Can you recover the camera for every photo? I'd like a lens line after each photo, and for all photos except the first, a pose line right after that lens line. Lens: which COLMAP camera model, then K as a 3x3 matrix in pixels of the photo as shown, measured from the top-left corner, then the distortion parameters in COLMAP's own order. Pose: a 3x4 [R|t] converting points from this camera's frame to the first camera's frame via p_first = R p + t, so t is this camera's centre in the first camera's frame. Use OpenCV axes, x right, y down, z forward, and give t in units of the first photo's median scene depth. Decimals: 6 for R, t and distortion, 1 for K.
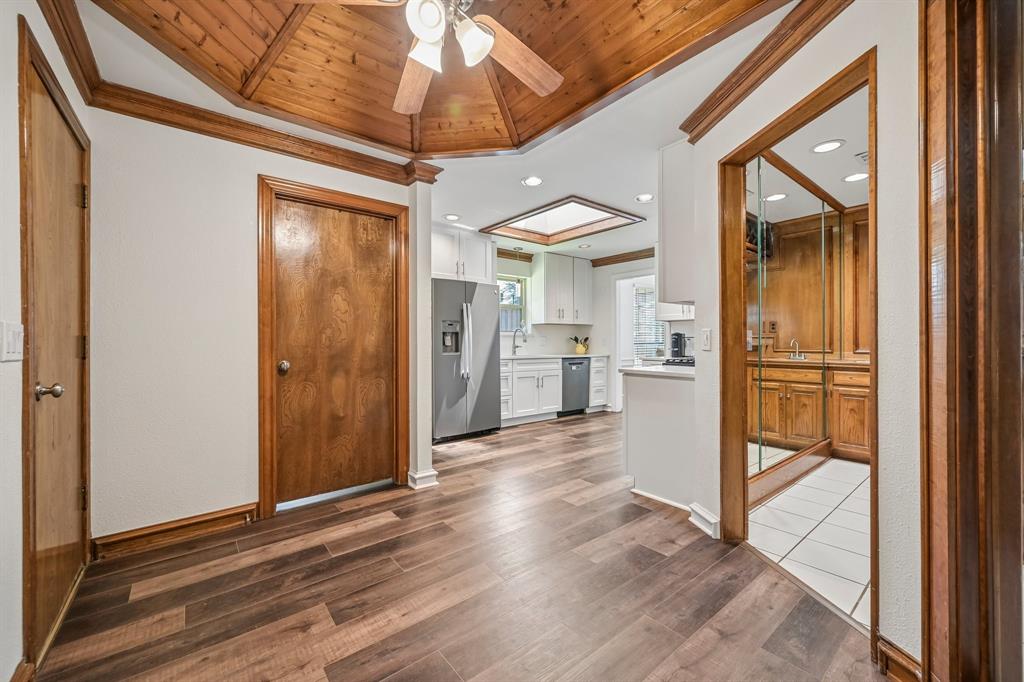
lens RADIAL K [[403.0, 0, 517.3], [0, 403.0, 341.4], [0, 0, 1]] dist [0.000339, 0.000106]
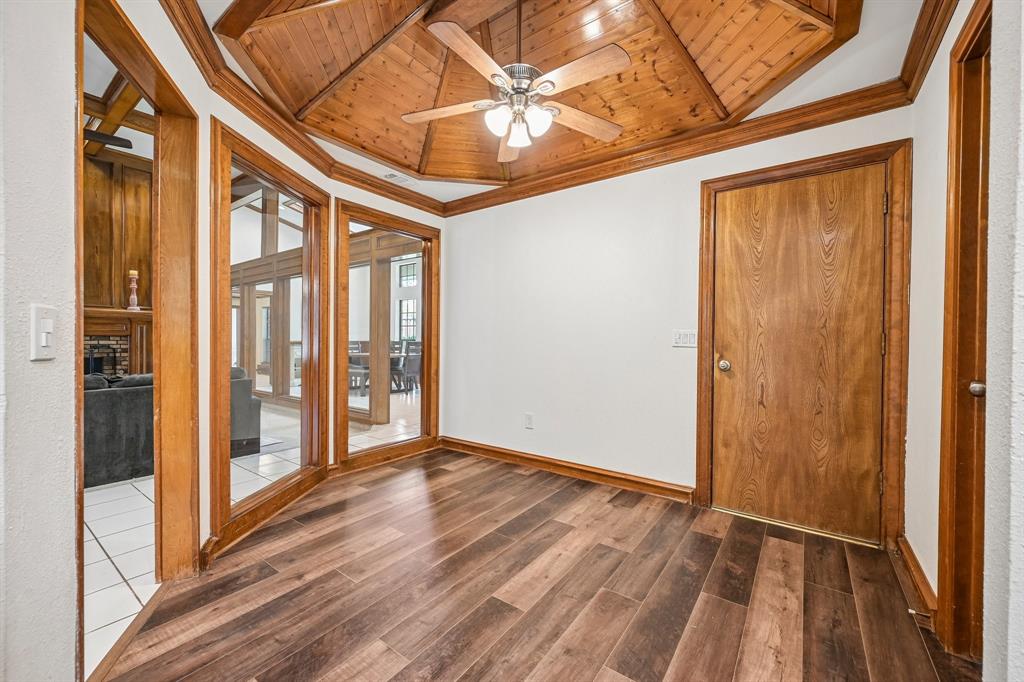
lens RADIAL K [[403.0, 0, 518.8], [0, 403.0, 338.0], [0, 0, 1]] dist [0.000339, 0.000106]
pose [[-0.962666, -0.001572, -0.270689, 0.167537], [-0.002730, 0.999989, 0.003900, -0.004676], [0.270679, 0.004494, -0.962659, 1.954216]]
